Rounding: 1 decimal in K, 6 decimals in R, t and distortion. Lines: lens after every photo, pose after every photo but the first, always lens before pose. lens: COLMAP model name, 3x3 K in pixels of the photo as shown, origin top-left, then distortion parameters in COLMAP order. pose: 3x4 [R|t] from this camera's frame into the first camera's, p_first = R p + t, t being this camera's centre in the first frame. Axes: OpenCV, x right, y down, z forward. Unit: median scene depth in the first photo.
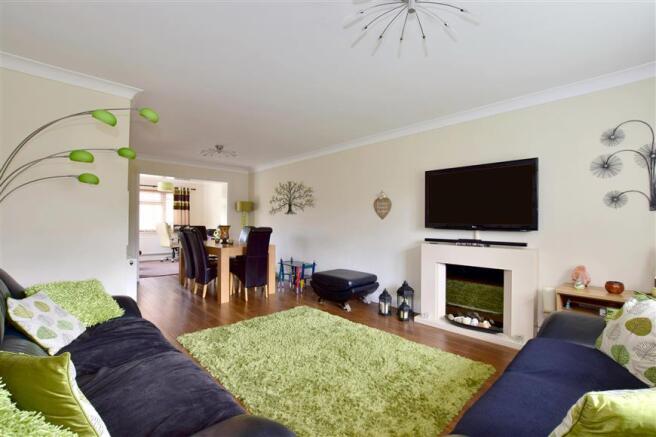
lens RADIAL K [[296.4, 0, 328.0], [0, 296.4, 218.5], [0, 0, 1]] dist [-0.003423, -0.000339]
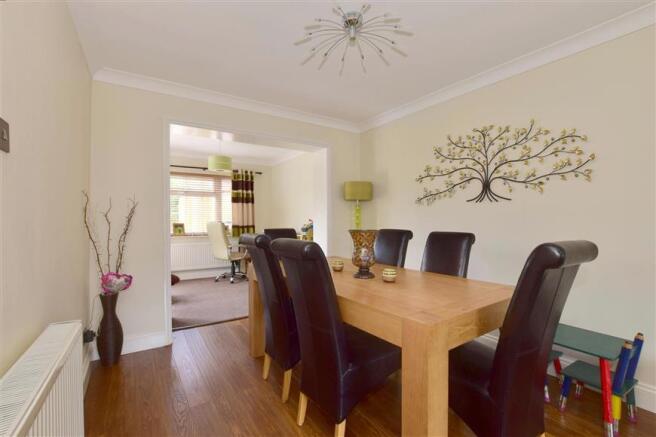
lens RADIAL K [[296.4, 0, 328.0], [0, 296.4, 218.5], [0, 0, 1]] dist [-0.003423, -0.000339]
pose [[0.987554, -0.009960, -0.156964, -0.270499], [0.011436, 0.999898, 0.008509, 0.003231], [0.156864, -0.010198, 0.987568, 0.497194]]
